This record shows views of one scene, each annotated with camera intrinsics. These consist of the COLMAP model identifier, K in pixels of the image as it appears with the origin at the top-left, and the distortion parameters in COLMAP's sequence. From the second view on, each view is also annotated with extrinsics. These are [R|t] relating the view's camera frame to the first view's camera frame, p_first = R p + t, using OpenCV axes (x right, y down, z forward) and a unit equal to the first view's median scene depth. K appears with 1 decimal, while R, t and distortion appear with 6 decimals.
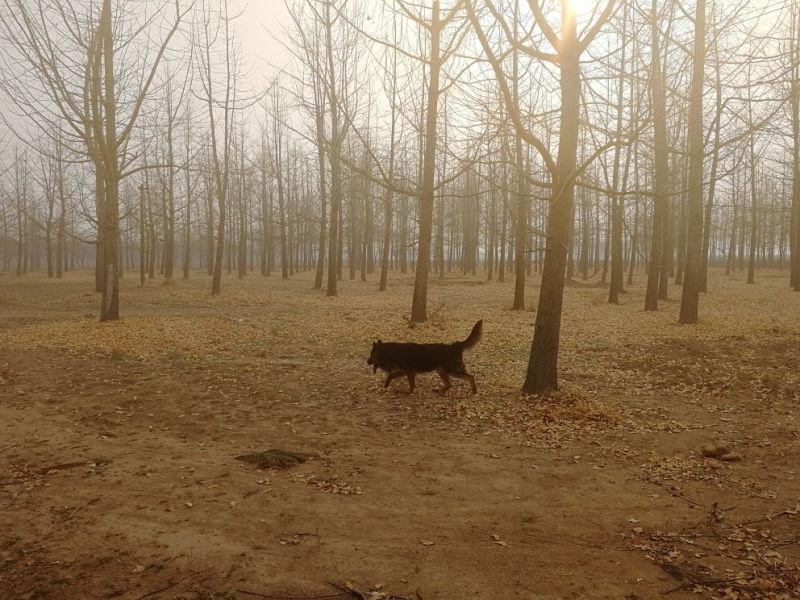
lens RADIAL K [[634.6, 0, 401.6], [0, 634.6, 300.2], [0, 0, 1]] dist [0.031028, -0.034051]
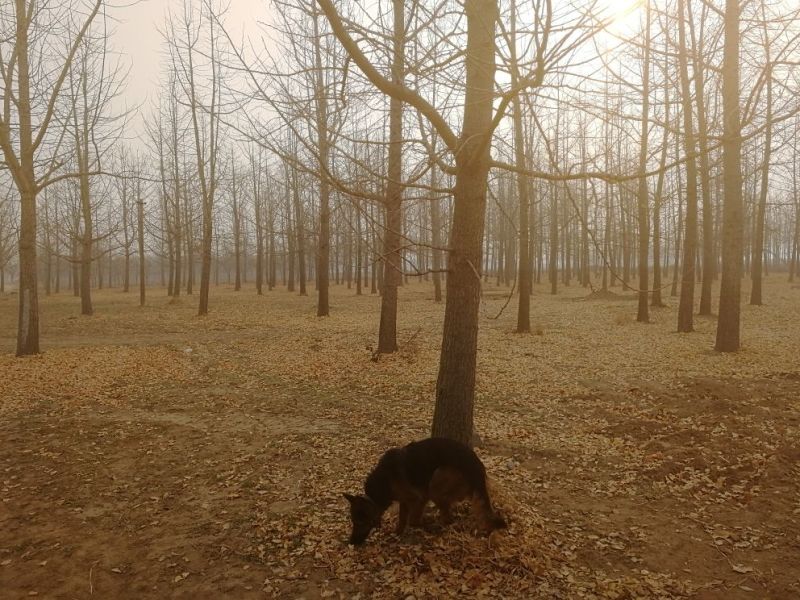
lens RADIAL K [[634.6, 0, 401.6], [0, 634.6, 300.2], [0, 0, 1]] dist [0.031028, -0.034051]
pose [[0.996580, -0.016041, -0.081062, 0.111722], [0.014734, 0.999752, -0.016702, -0.019558], [0.081310, 0.015451, 0.996569, 0.176616]]
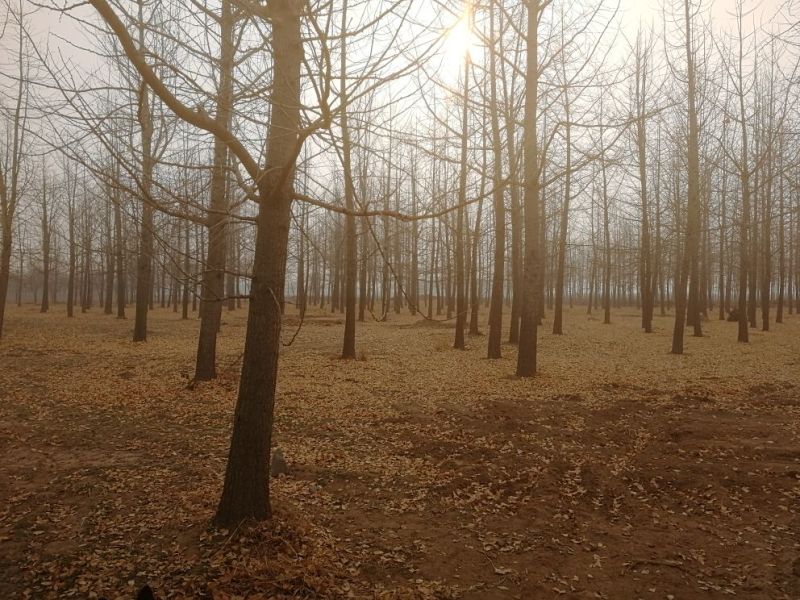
lens RADIAL K [[634.6, 0, 401.6], [0, 634.6, 300.2], [0, 0, 1]] dist [0.031028, -0.034051]
pose [[0.985029, 0.004990, 0.172317, 0.129614], [0.004630, 0.998455, -0.055379, -0.019730], [-0.172327, 0.055348, 0.983484, 0.164922]]
